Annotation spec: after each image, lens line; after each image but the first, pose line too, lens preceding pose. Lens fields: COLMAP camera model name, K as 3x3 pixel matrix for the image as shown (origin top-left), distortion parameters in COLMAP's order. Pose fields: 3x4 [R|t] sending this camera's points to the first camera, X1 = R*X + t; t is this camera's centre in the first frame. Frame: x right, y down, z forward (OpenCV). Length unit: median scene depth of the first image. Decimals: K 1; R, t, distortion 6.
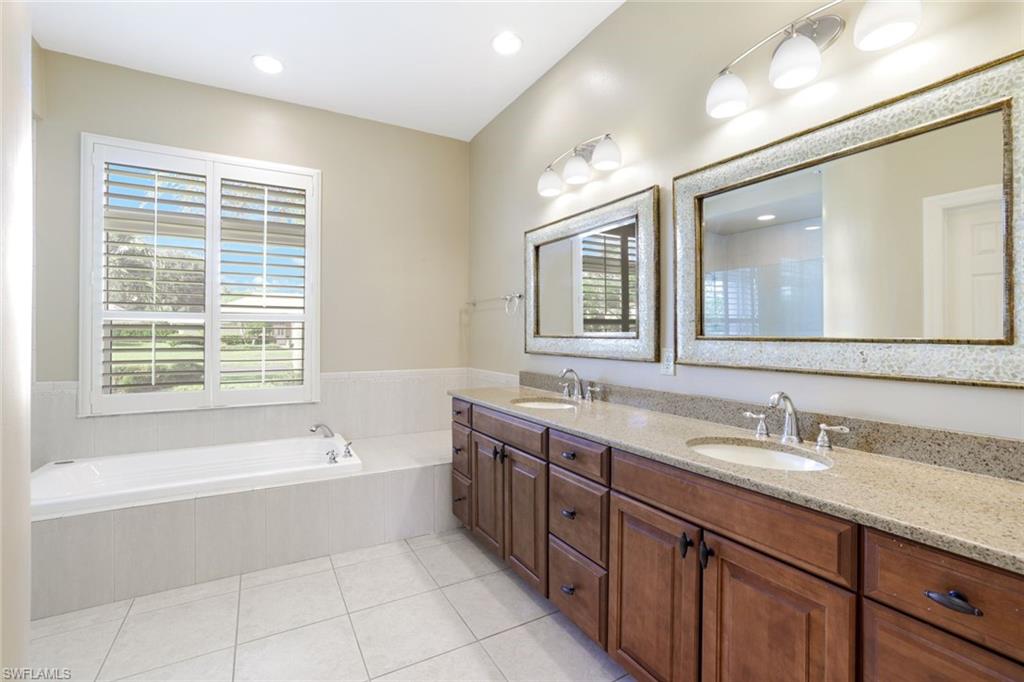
lens RADIAL K [[448.6, 0, 505.1], [0, 448.6, 336.1], [0, 0, 1]] dist [-0.028859, 0.011433]
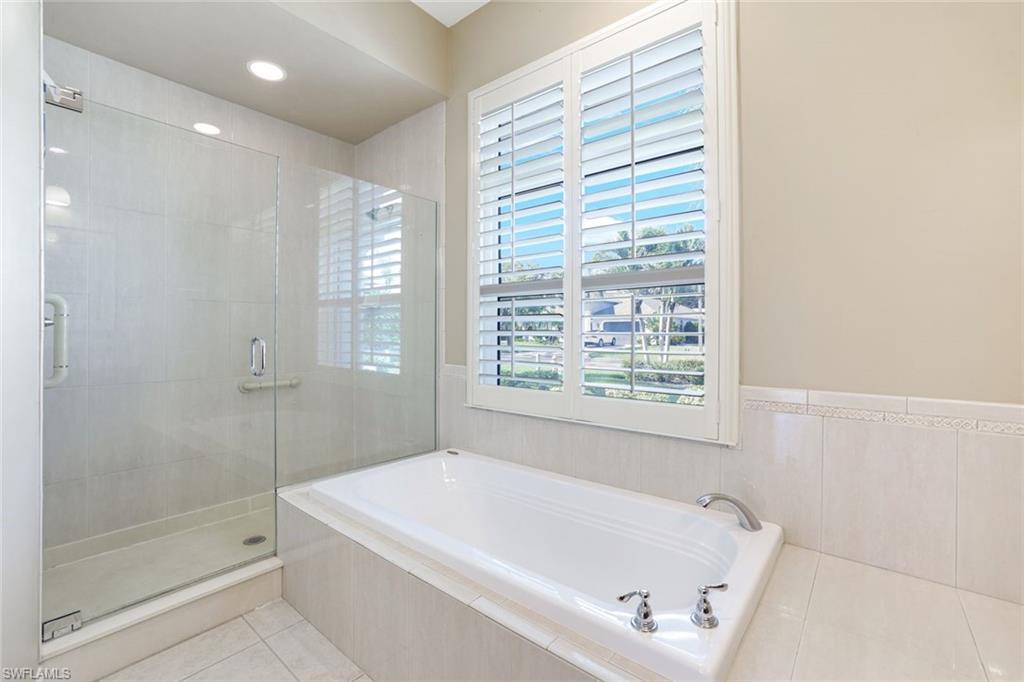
lens RADIAL K [[448.6, 0, 505.1], [0, 448.6, 336.1], [0, 0, 1]] dist [-0.028859, 0.011433]
pose [[0.349943, 0.004259, -0.936761, -0.068718], [-0.003456, 0.999989, 0.003255, 0.033902], [0.936765, 0.002099, 0.349954, 0.680051]]
